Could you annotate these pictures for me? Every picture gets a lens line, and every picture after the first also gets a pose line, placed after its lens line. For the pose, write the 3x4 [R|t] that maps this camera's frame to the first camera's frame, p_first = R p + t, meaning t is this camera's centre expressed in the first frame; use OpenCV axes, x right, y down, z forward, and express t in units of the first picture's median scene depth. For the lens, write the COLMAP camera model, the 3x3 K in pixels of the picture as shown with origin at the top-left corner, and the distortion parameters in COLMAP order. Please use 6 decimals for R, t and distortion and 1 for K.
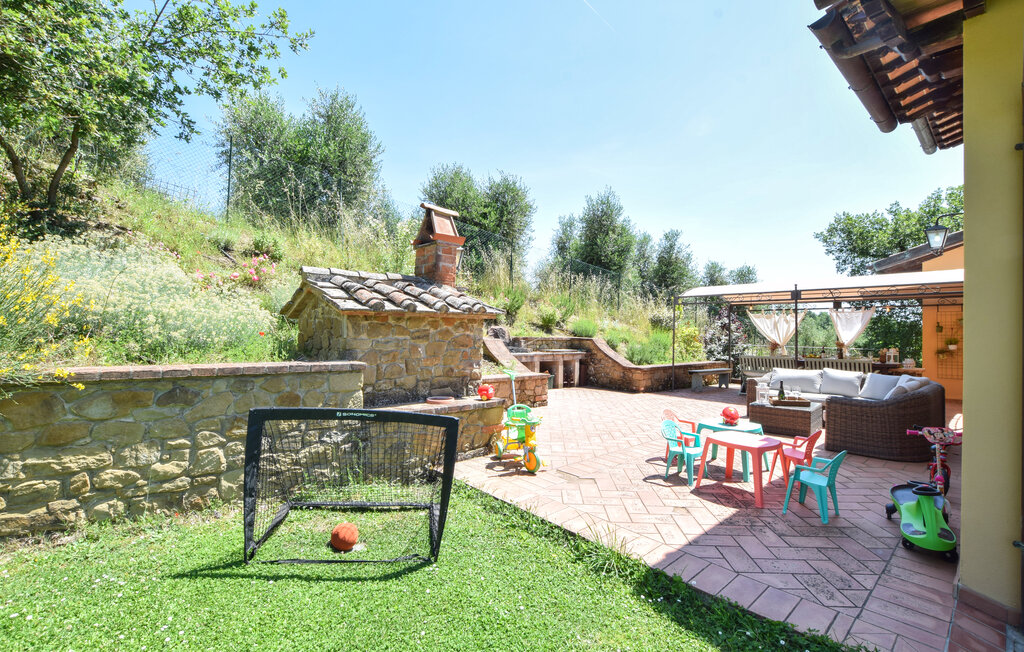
lens RADIAL K [[476.6, 0, 506.9], [0, 476.6, 324.3], [0, 0, 1]] dist [-0.025851, 0.000115]
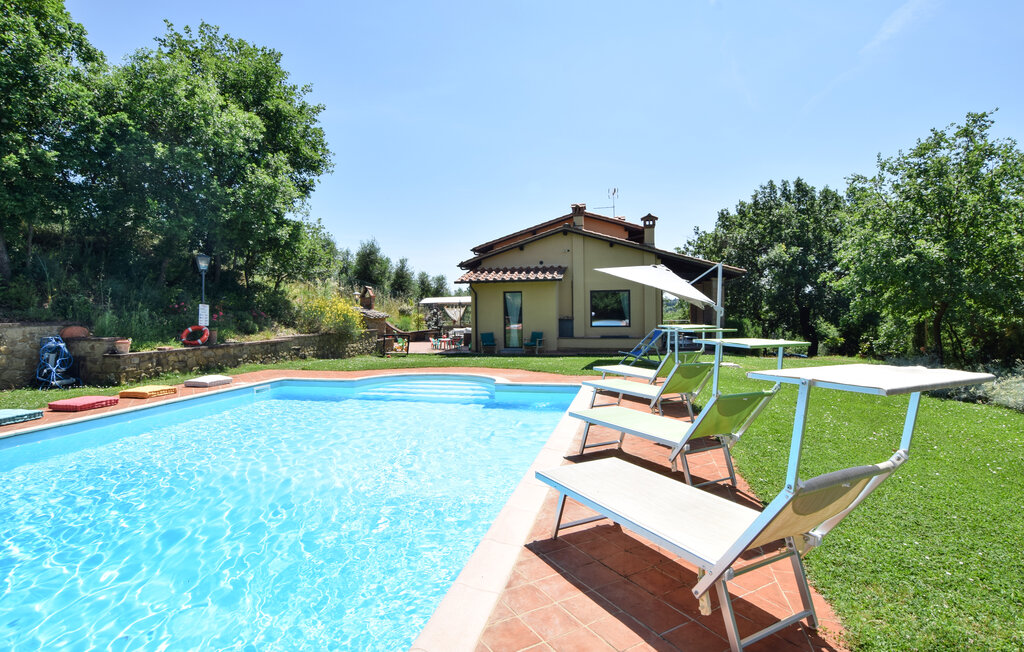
lens RADIAL K [[515.2, 0, 512.0], [0, 515.2, 326.0], [0, 0, 1]] dist [-0.029290, -0.000877]
pose [[0.818042, -0.047066, 0.573229, -0.703745], [0.018317, 0.998272, 0.055826, -0.071077], [-0.574867, -0.035169, 0.817491, -1.319158]]
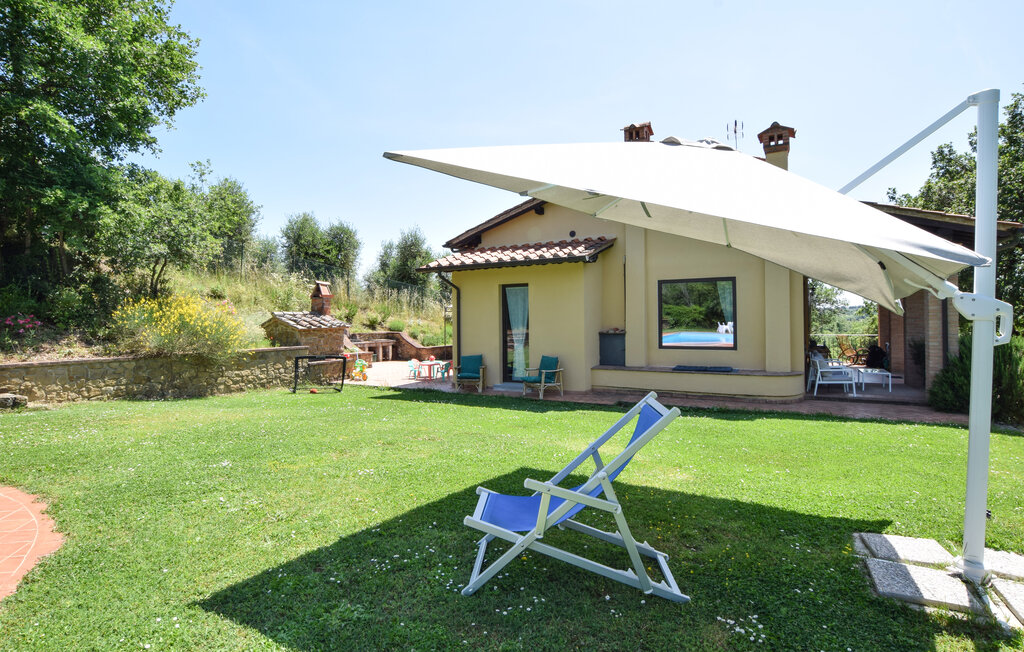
lens RADIAL K [[534.3, 0, 510.1], [0, 534.3, 319.4], [0, 0, 1]] dist [-0.018555, -0.000507]
pose [[0.947474, -0.027015, 0.318691, -0.050865], [0.021586, 0.999556, 0.020557, -0.044301], [-0.319104, -0.012598, 0.947636, -0.878075]]
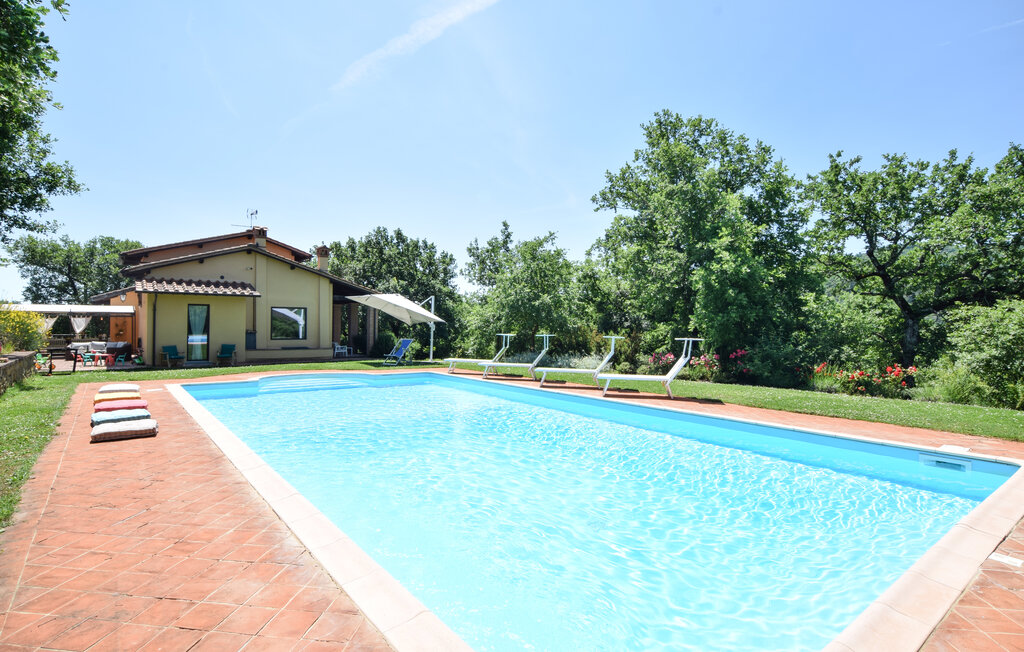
lens RADIAL K [[515.2, 0, 512.0], [0, 515.2, 326.0], [0, 0, 1]] dist [-0.029290, -0.000877]
pose [[0.075633, -0.018375, 0.996966, -1.332969], [-0.023775, 0.999513, 0.020225, -0.076807], [-0.996852, -0.025233, 0.075159, -1.090854]]
